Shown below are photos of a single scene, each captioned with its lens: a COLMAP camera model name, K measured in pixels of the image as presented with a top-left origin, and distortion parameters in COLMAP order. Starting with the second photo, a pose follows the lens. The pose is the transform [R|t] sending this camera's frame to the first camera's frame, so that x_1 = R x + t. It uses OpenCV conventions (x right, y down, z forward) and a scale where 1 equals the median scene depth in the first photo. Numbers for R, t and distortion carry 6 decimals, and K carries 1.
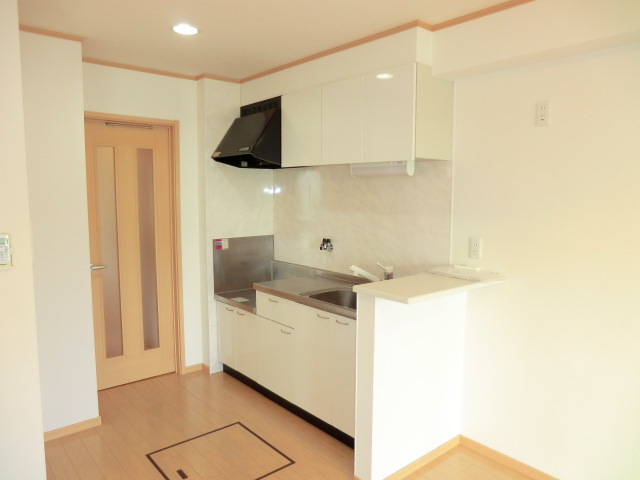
lens RADIAL K [[468.4, 0, 322.0], [0, 468.4, 243.6], [0, 0, 1]] dist [-0.102457, 0.101441]
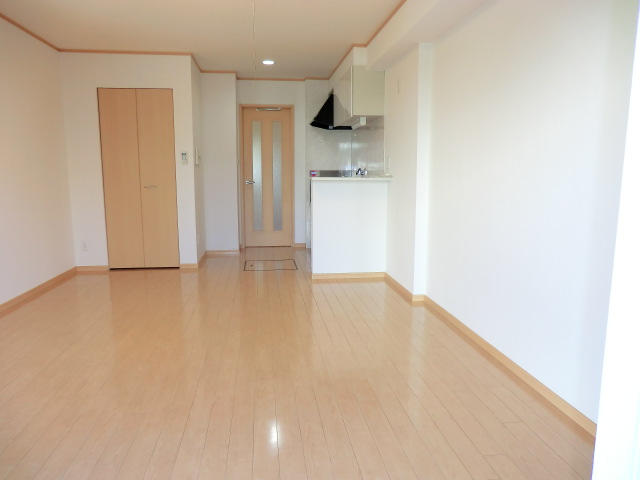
lens RADIAL K [[468.4, 0, 322.0], [0, 468.4, 243.6], [0, 0, 1]] dist [-0.102457, 0.101441]
pose [[0.838175, 0.078186, -0.539768, 0.833618], [-0.055705, 0.996768, 0.057882, 0.172342], [0.542549, -0.018447, 0.839822, -0.501751]]
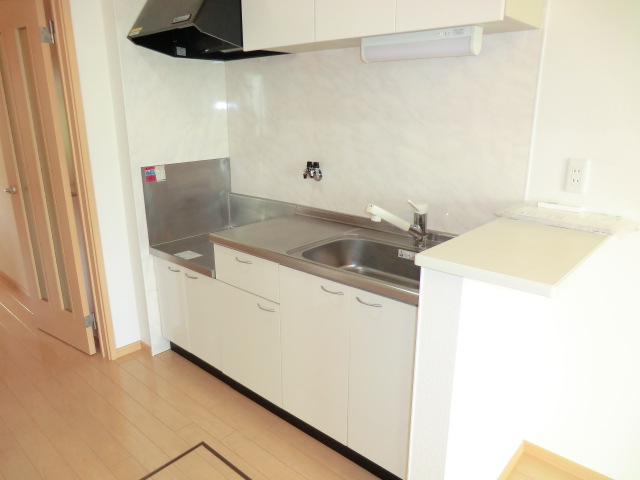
lens RADIAL K [[468.4, 0, 322.0], [0, 468.4, 243.6], [0, 0, 1]] dist [-0.102457, 0.101441]
pose [[0.991054, -0.043567, 0.126148, -0.068288], [0.021224, 0.984639, 0.173310, -0.010979], [-0.131761, -0.169083, 0.976755, 0.315959]]
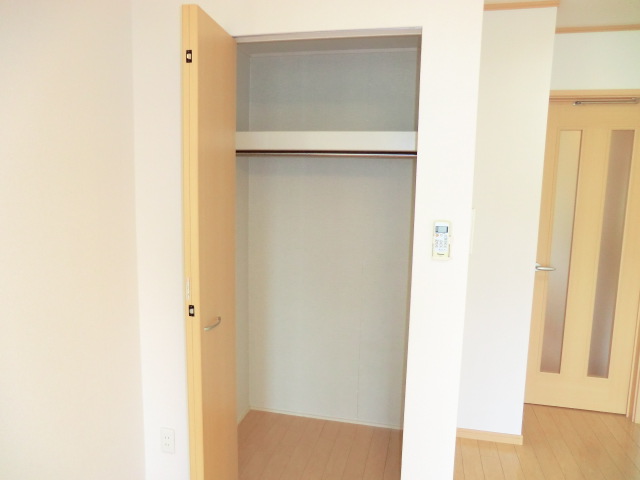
lens RADIAL K [[456.9, 0, 320.0], [0, 456.9, 240.0], [0, 0, 1]] dist [0.005745, 0.003603]
pose [[0.597779, 0.107213, -0.794459, -0.045730], [-0.106756, 0.992836, 0.053658, -0.004088], [0.794521, 0.052738, 0.604942, 0.109731]]
